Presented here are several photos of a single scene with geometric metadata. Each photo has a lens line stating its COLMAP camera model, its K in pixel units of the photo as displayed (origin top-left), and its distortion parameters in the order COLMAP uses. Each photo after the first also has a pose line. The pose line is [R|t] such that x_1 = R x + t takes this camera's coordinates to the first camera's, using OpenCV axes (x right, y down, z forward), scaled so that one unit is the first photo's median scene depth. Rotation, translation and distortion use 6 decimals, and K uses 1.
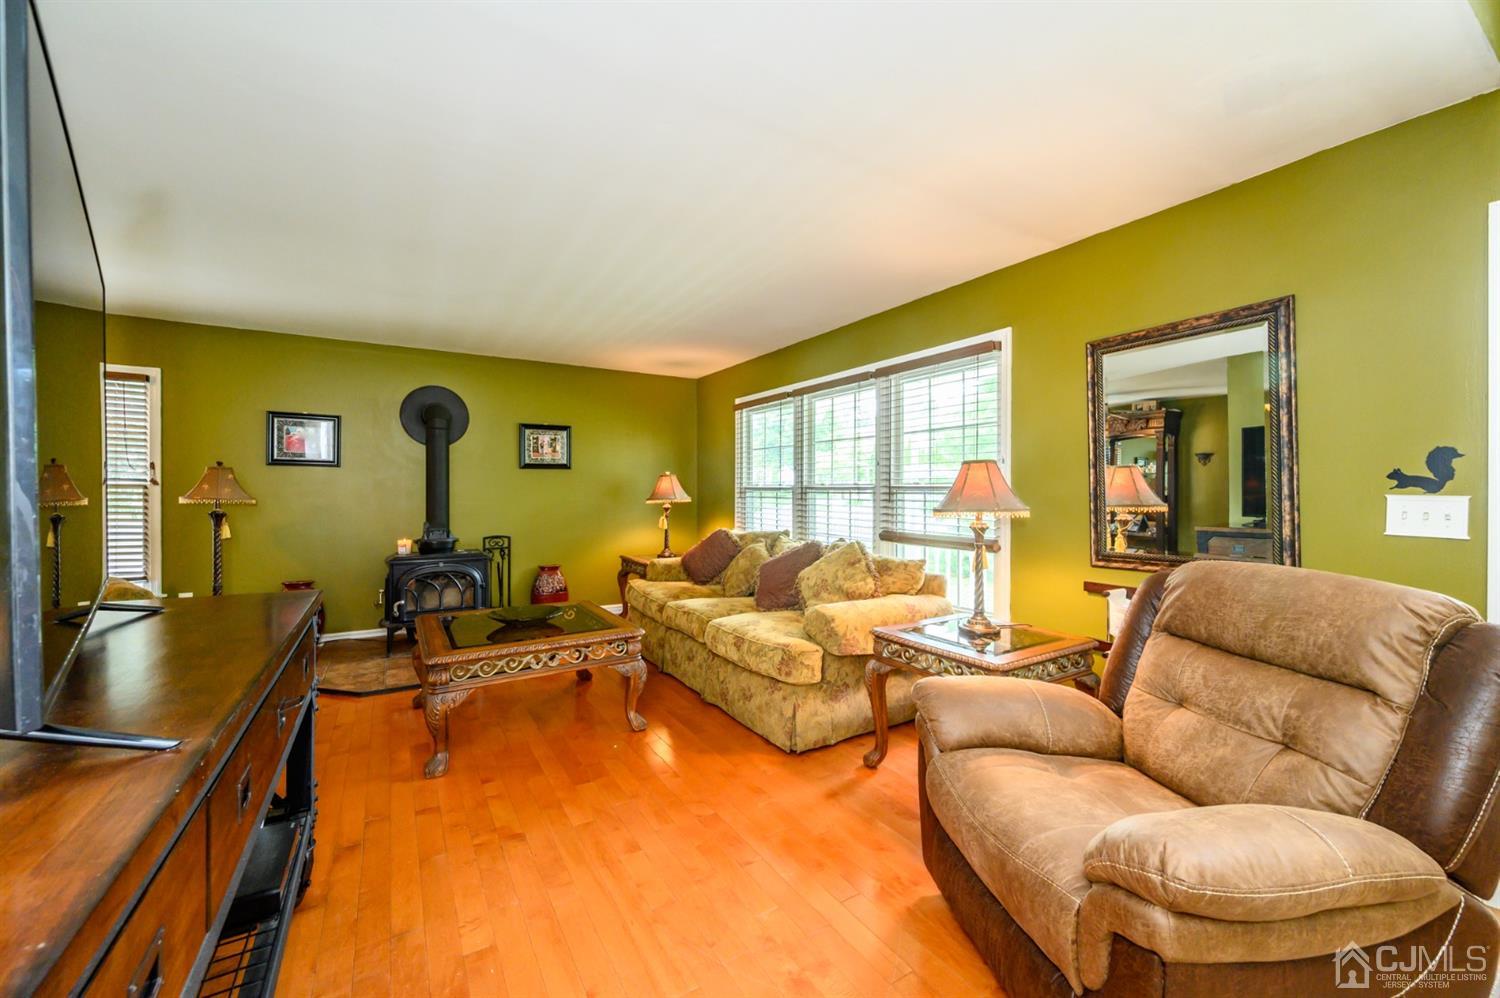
lens RADIAL K [[589.7, 0, 748.5], [0, 589.7, 493.9], [0, 0, 1]] dist [-0.001798, -0.000147]
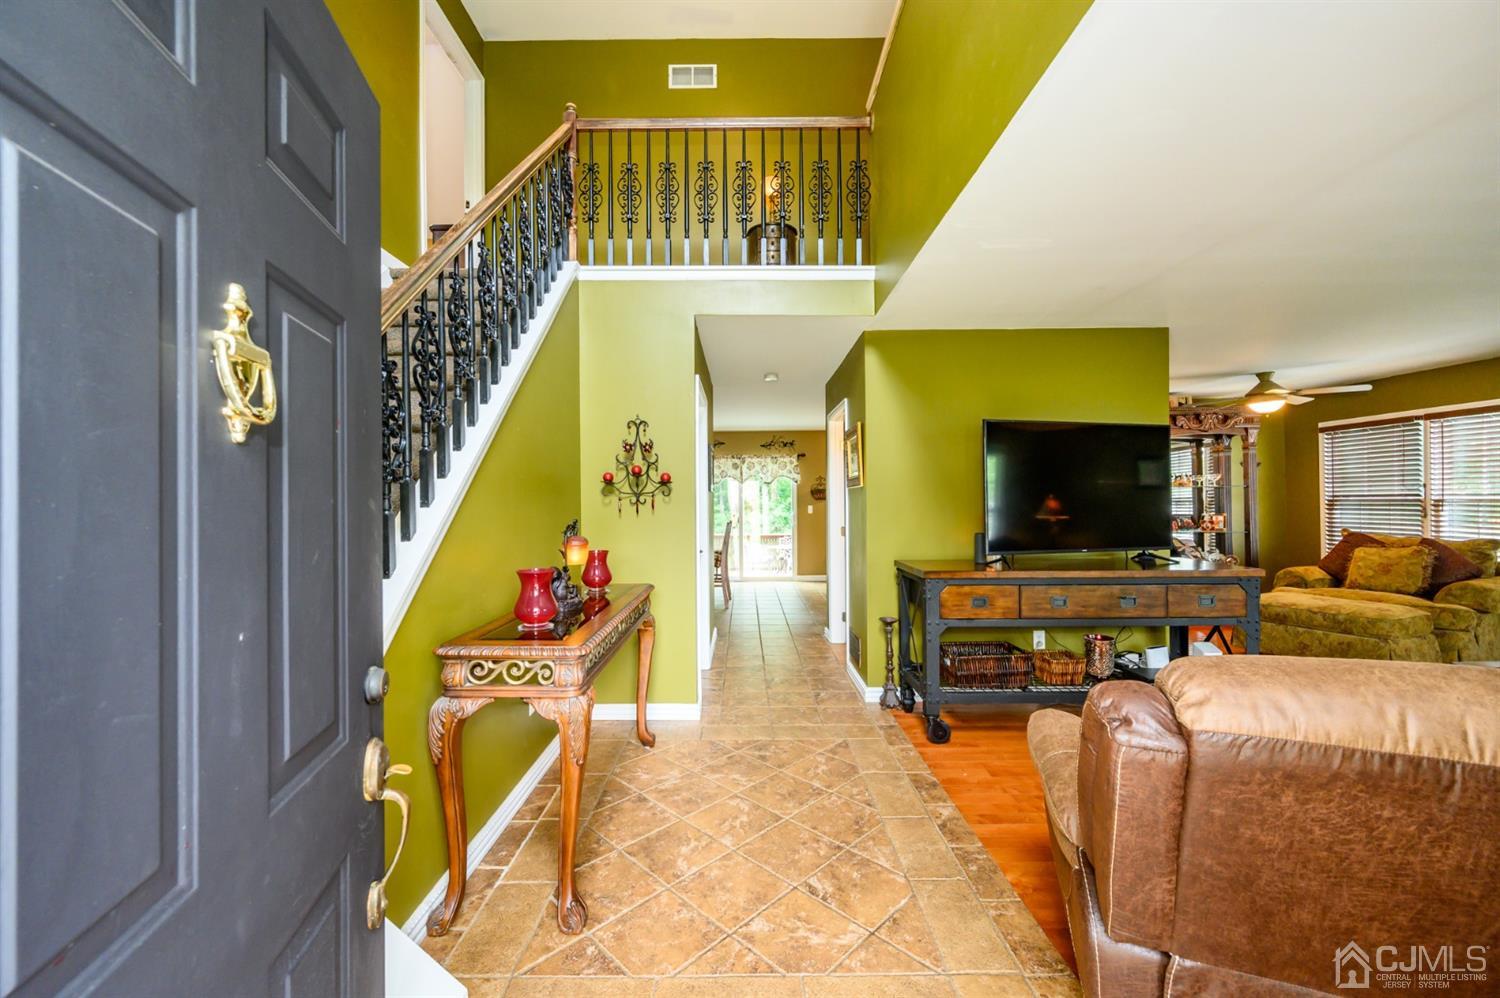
lens RADIAL K [[589.7, 0, 748.5], [0, 589.7, 493.9], [0, 0, 1]] dist [-0.001798, -0.000147]
pose [[-0.515546, -0.008378, -0.856821, 0.421435], [0.004153, 0.999916, -0.012277, -0.003091], [0.856852, -0.009888, -0.515468, 0.171109]]
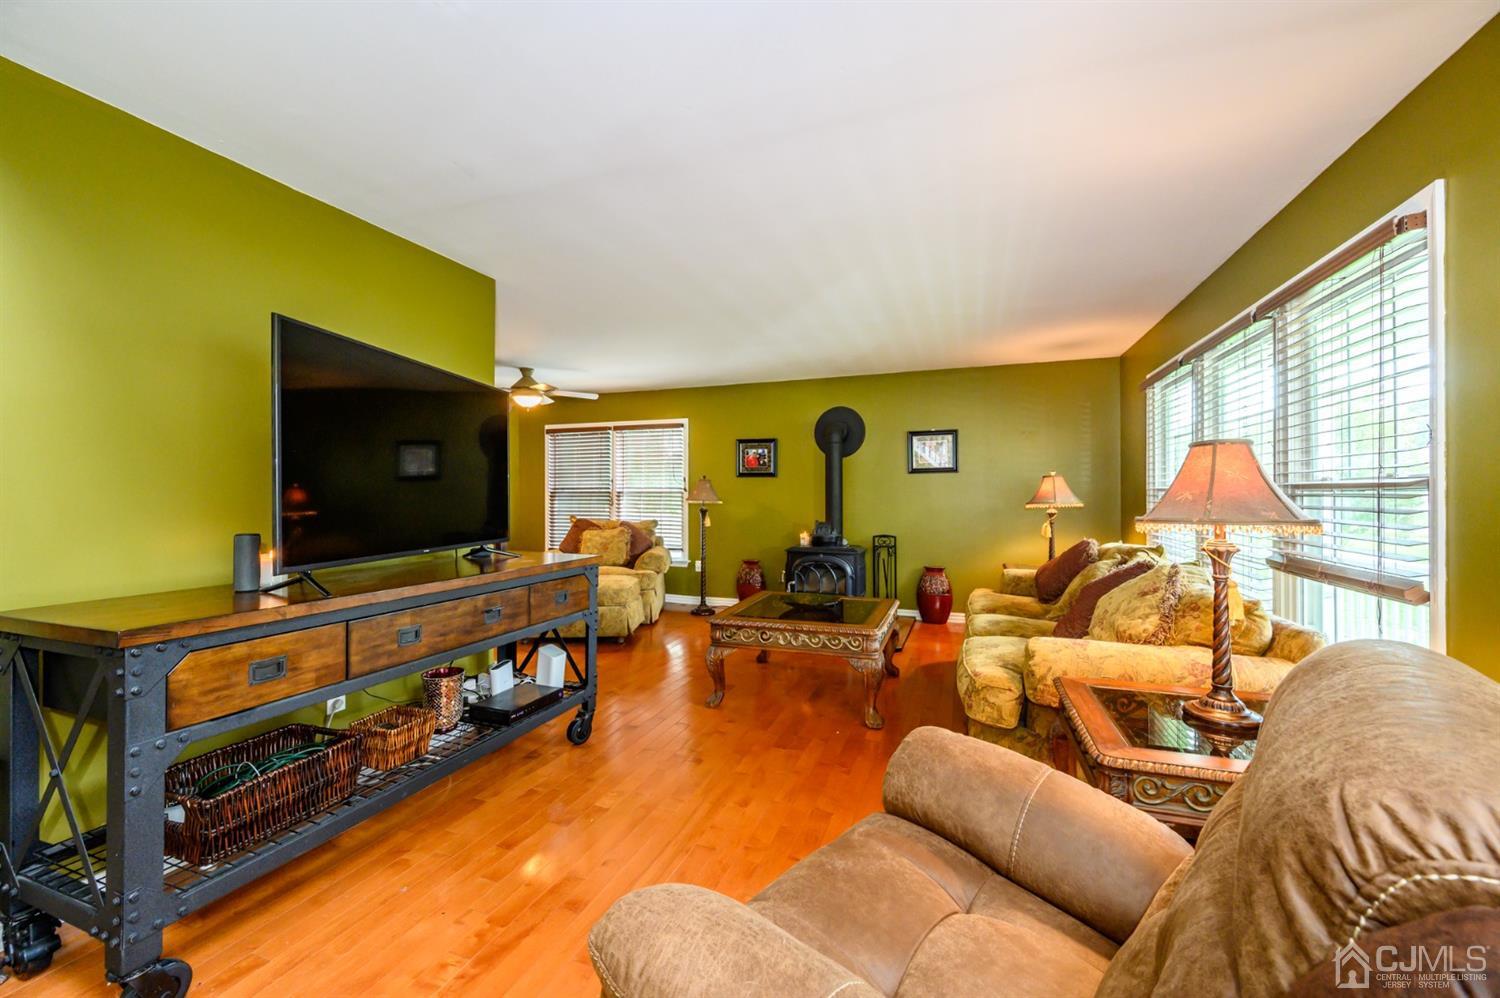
lens RADIAL K [[589.7, 0, 748.5], [0, 589.7, 493.9], [0, 0, 1]] dist [-0.001798, -0.000147]
pose [[0.617137, -0.005233, -0.786839, 0.357560], [0.000590, 0.999981, -0.006188, 0.000995], [0.786856, 0.003354, 0.617128, 0.144987]]
